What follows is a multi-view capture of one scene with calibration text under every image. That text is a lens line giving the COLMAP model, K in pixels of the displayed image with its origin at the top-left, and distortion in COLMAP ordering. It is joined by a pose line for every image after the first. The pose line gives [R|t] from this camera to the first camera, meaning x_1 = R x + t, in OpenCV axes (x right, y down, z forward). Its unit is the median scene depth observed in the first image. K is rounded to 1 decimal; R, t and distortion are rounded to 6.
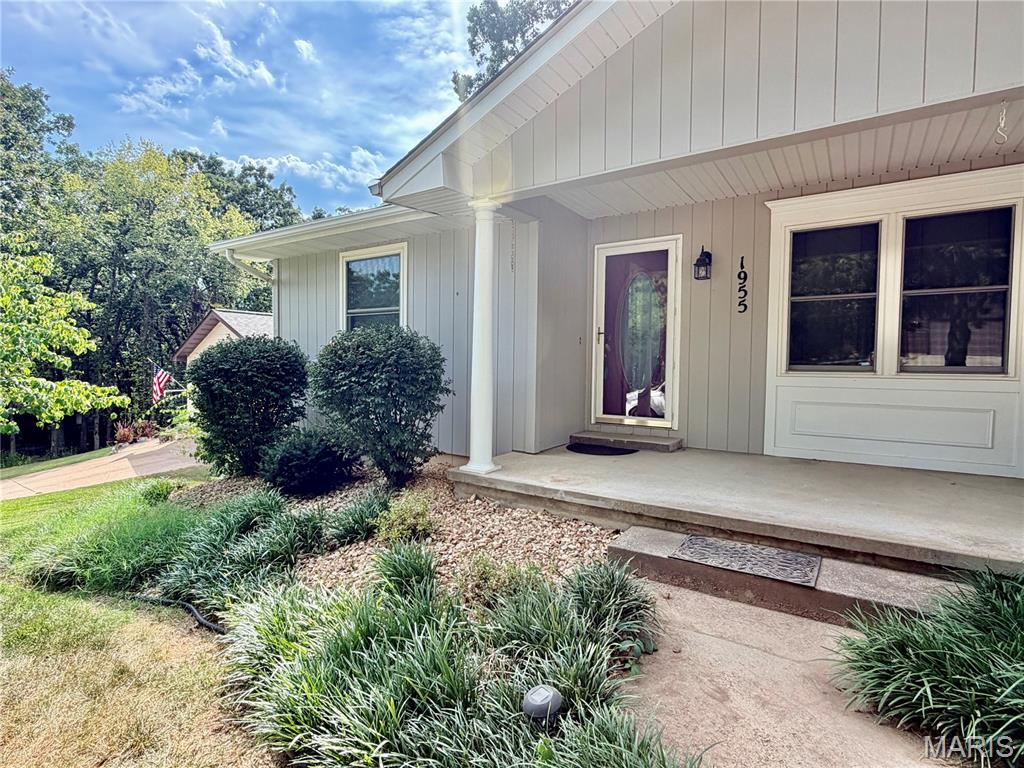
lens RADIAL K [[527.8, 0, 512.1], [0, 527.8, 379.1], [0, 0, 1]] dist [-0.002989, -0.000670]
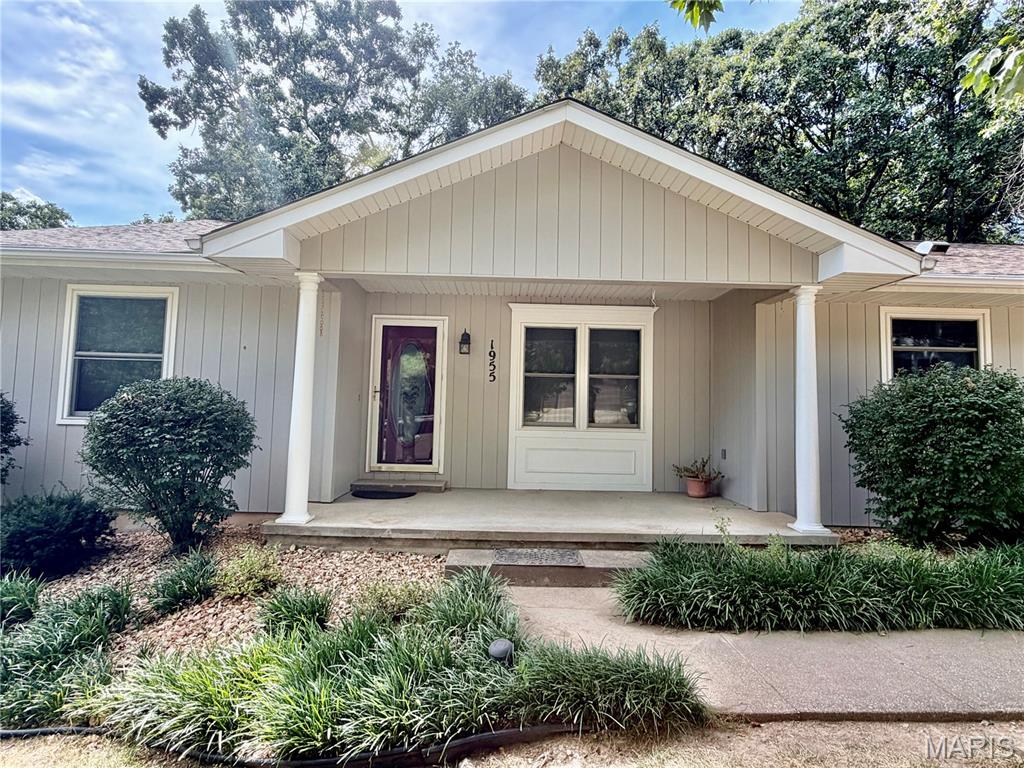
lens RADIAL K [[527.8, 0, 513.2], [0, 527.8, 380.3], [0, 0, 1]] dist [-0.002989, -0.000670]
pose [[0.818665, 0.049193, 0.572161, -0.318516], [0.000468, 0.996267, -0.086327, -0.016920], [-0.574271, 0.070941, 0.815586, -0.130049]]
